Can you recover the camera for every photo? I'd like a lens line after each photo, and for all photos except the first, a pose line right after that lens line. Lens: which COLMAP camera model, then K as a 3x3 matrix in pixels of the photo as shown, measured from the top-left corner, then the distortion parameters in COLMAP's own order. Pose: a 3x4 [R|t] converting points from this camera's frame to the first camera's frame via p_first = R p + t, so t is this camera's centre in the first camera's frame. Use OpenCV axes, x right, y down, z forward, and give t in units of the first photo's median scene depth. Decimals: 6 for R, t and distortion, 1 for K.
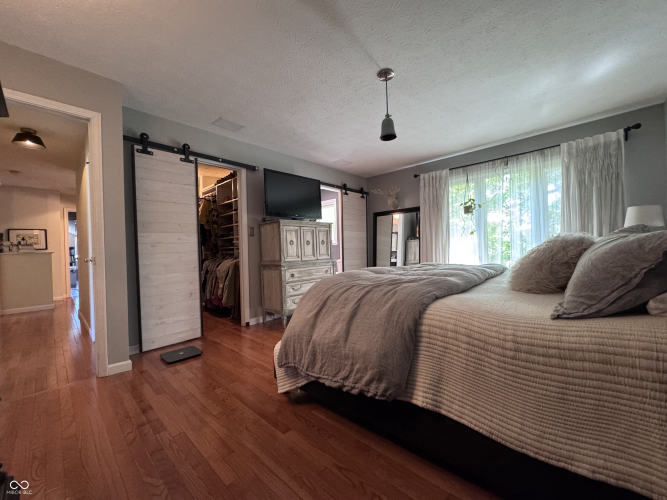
lens RADIAL K [[267.3, 0, 332.2], [0, 267.3, 252.1], [0, 0, 1]] dist [-0.006534, 0.000538]
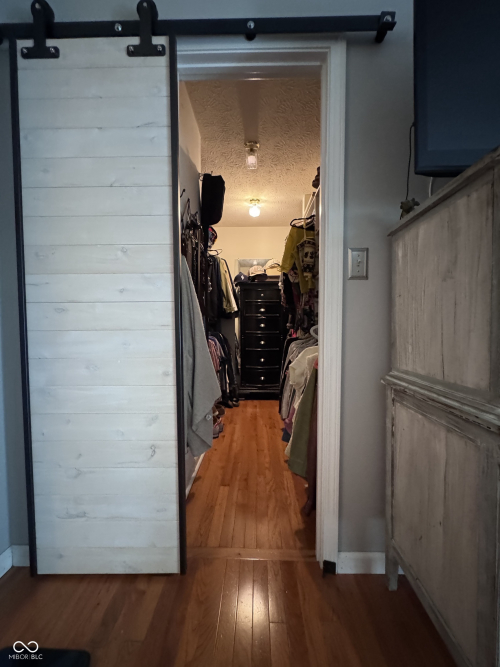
lens RADIAL K [[267.3, 0, 249.6], [0, 267.3, 331.6], [0, 0, 1]] dist [-0.006534, 0.000538]
pose [[0.673682, 0.050802, -0.737273, -0.195679], [-0.025826, 0.998643, 0.045214, -0.014743], [0.738570, -0.011419, 0.674080, 0.856018]]
